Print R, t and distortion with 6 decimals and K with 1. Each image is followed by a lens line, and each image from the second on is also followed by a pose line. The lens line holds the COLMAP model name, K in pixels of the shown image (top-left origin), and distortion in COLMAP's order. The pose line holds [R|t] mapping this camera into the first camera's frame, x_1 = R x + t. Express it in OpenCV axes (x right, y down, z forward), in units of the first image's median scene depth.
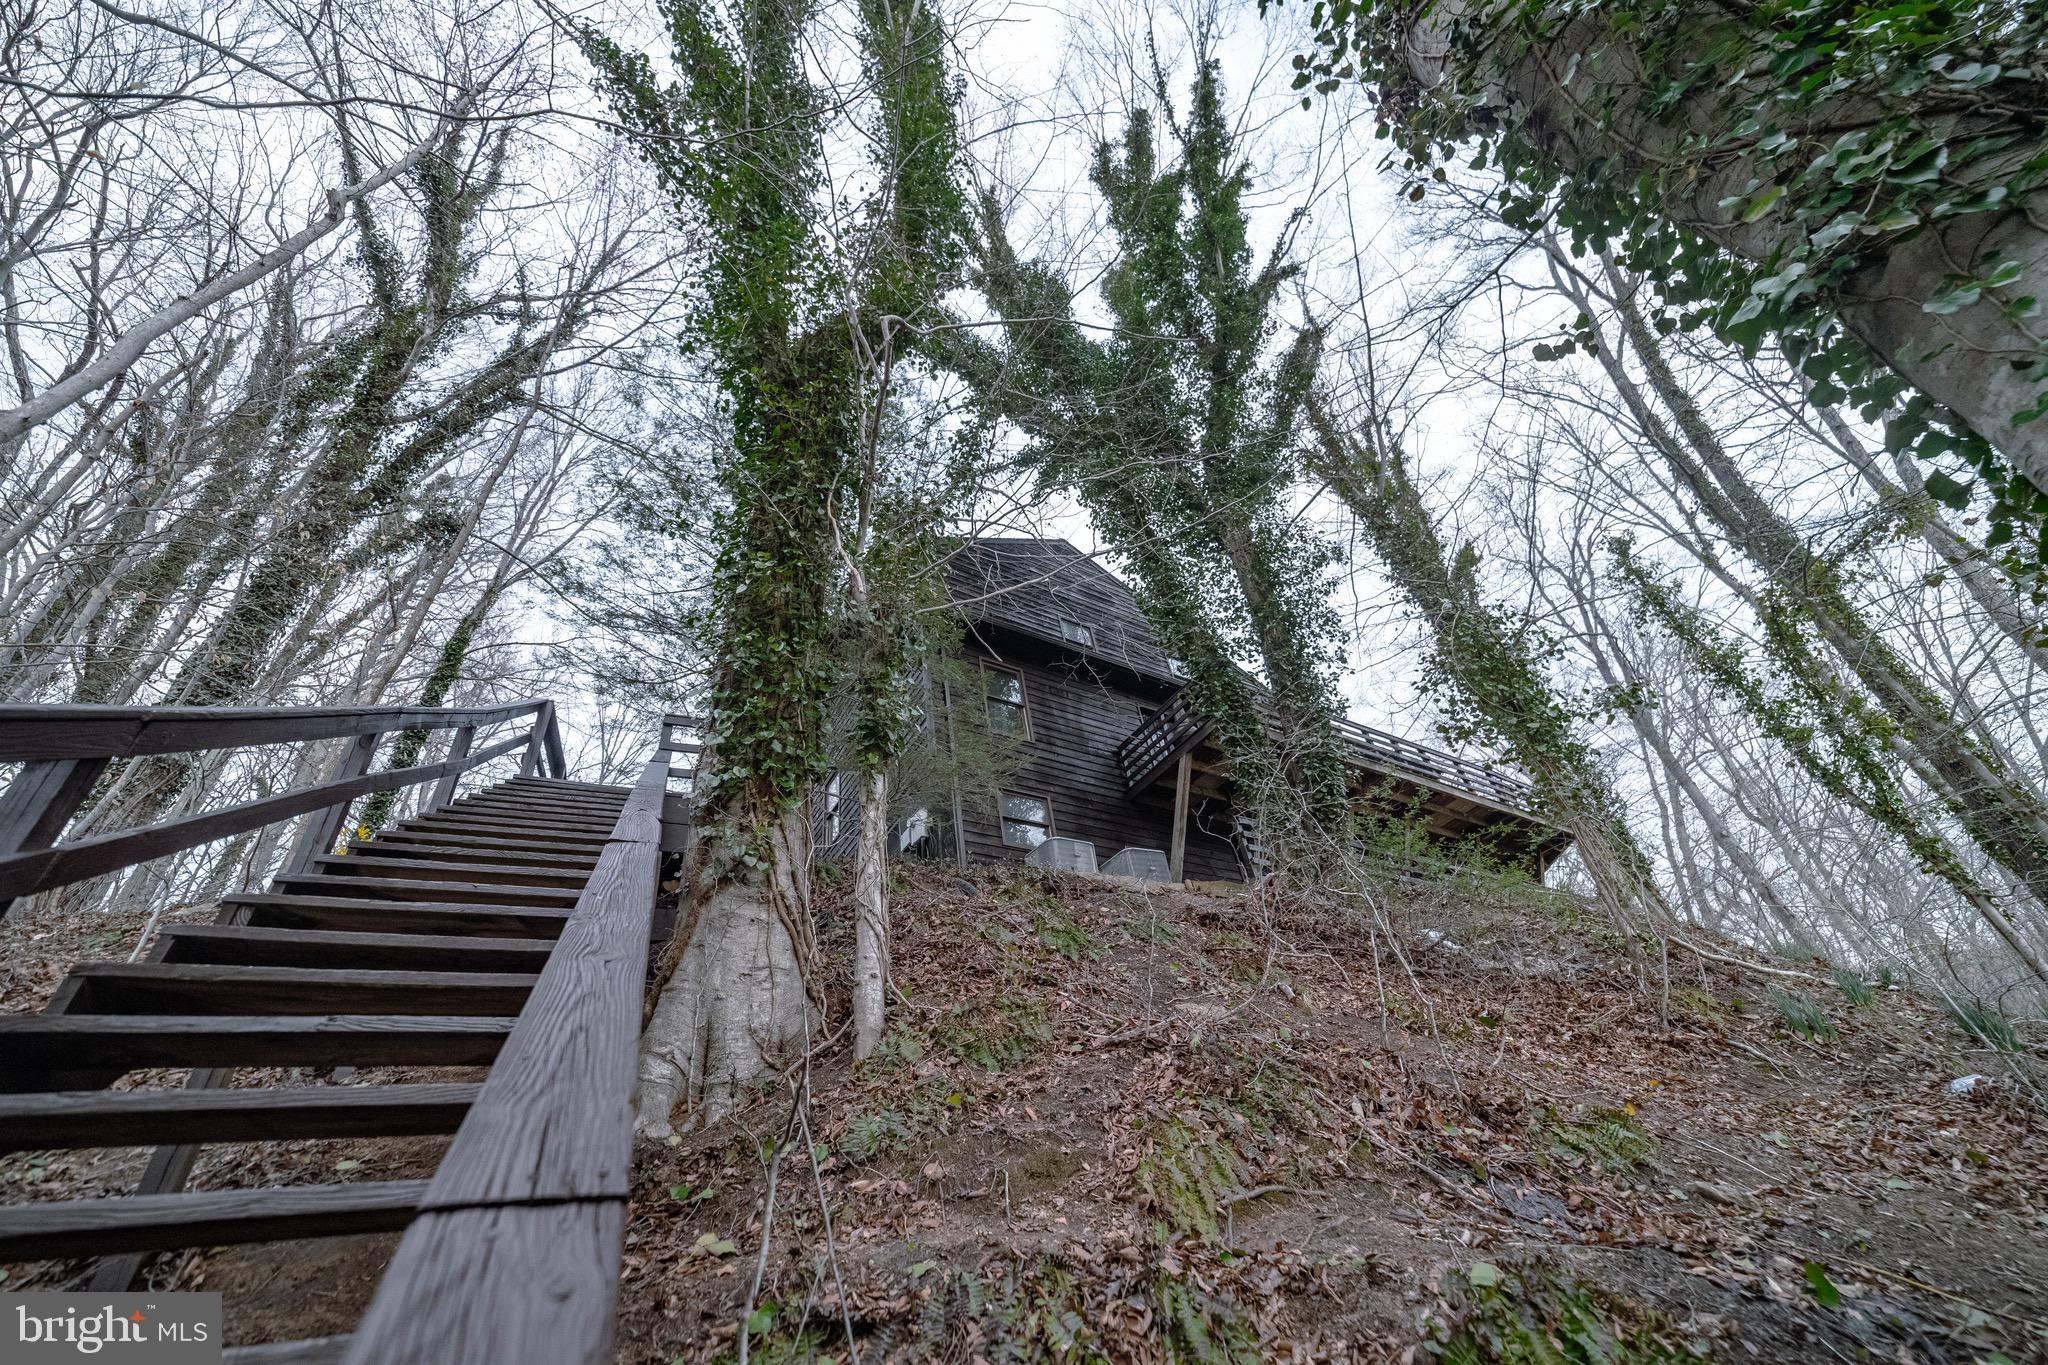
lens RADIAL K [[799.5, 0, 1024.0], [0, 799.5, 682.5], [0, 0, 1]] dist [-0.027164, 0.006642]
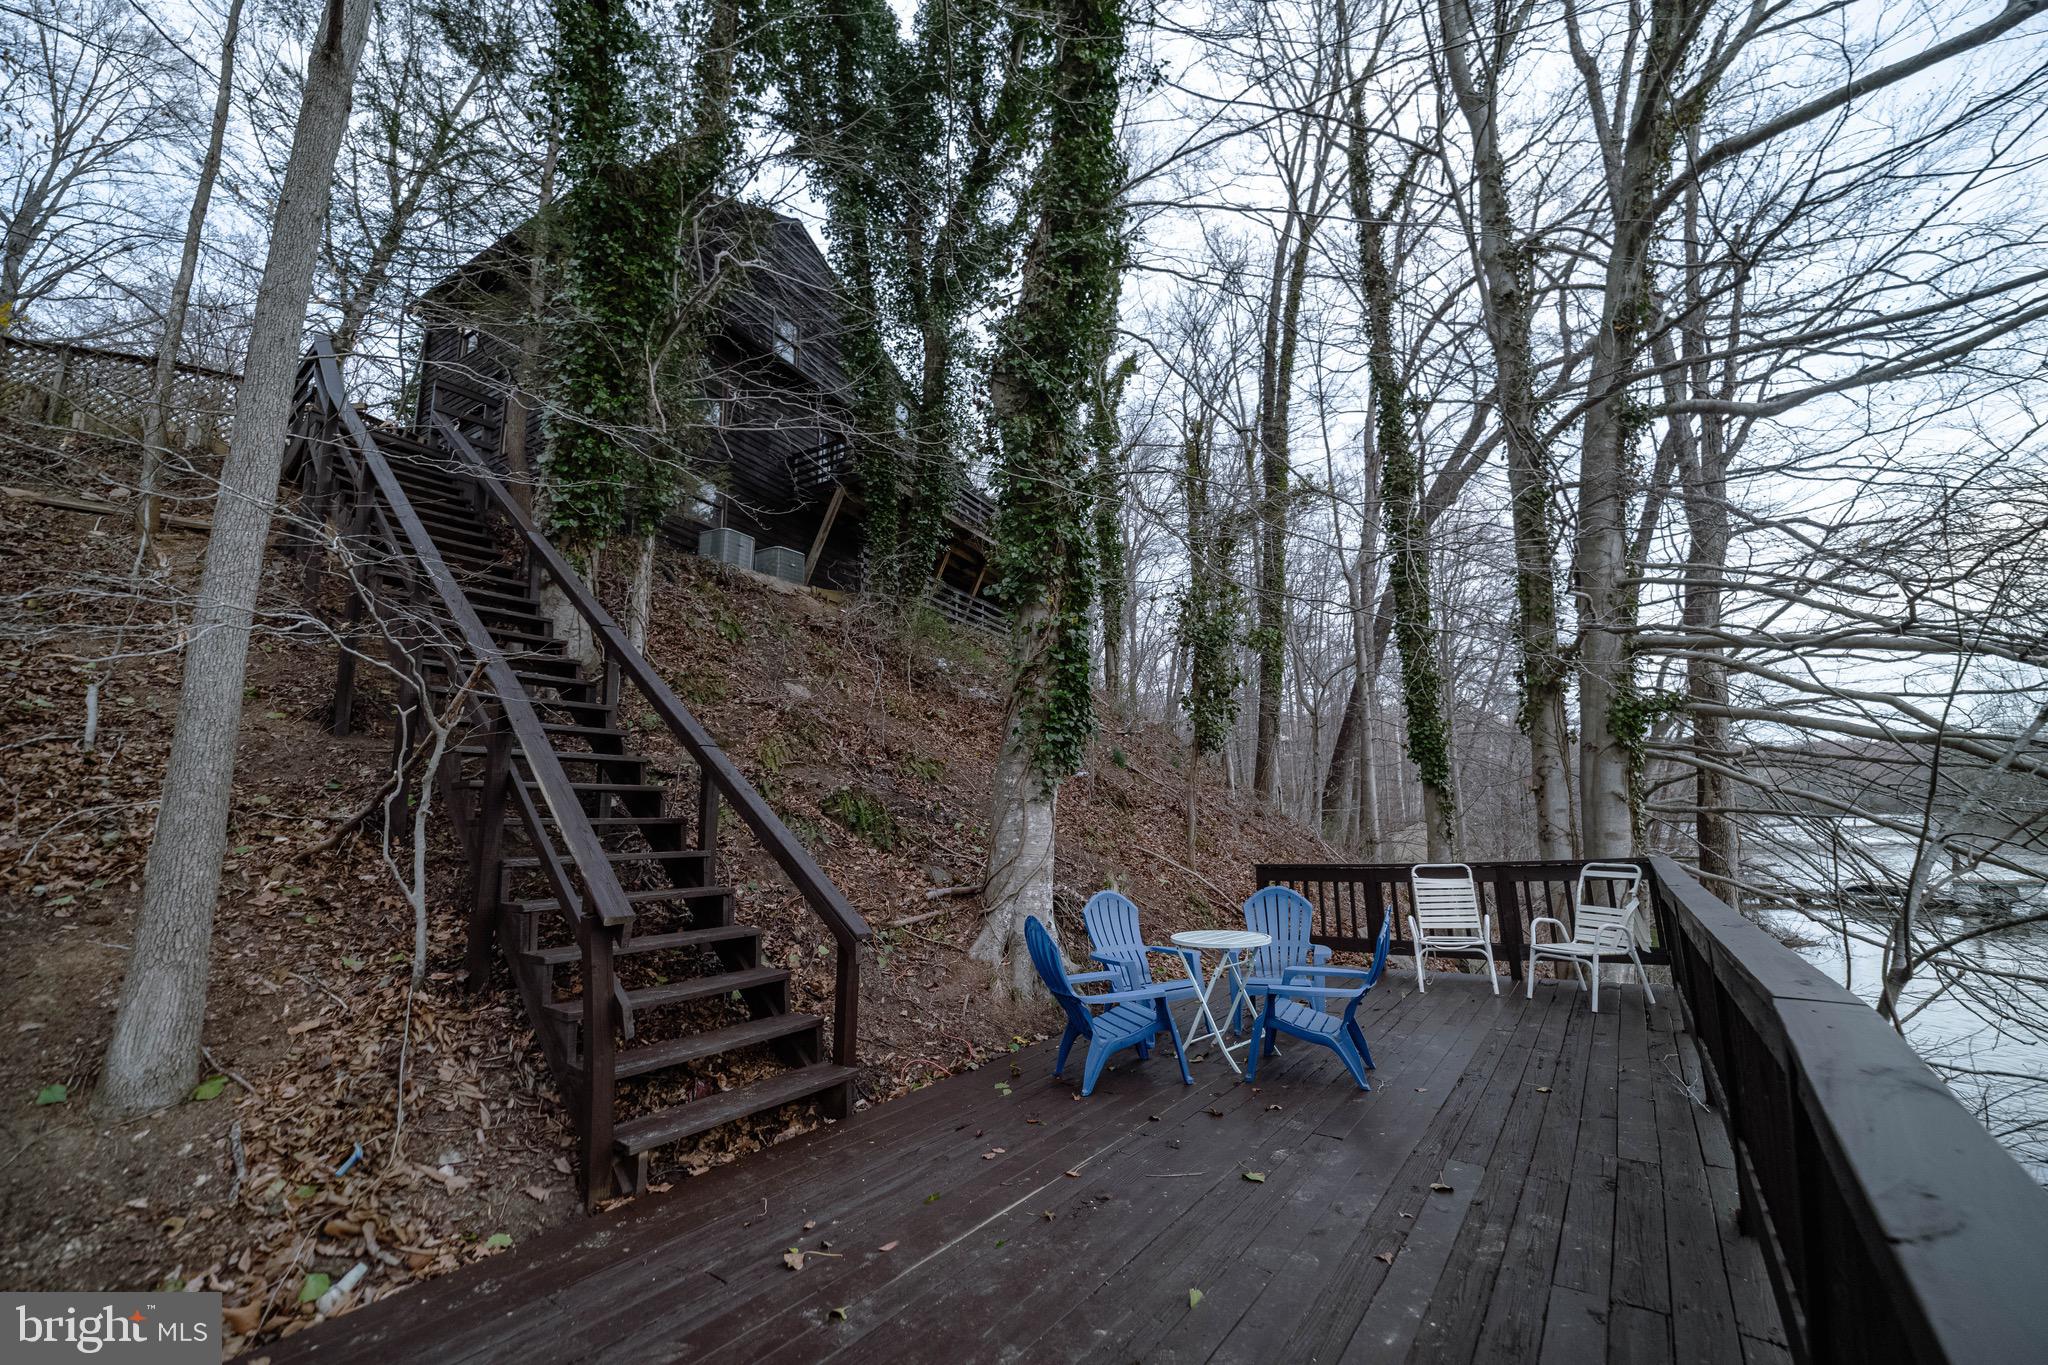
lens RADIAL K [[799.5, 0, 1024.0], [0, 799.5, 682.5], [0, 0, 1]] dist [-0.027164, 0.006642]
pose [[0.861761, 0.203110, 0.464882, -0.111502], [-0.387158, 0.855469, 0.343921, -0.263113], [-0.327838, -0.476360, 0.815845, -0.425263]]
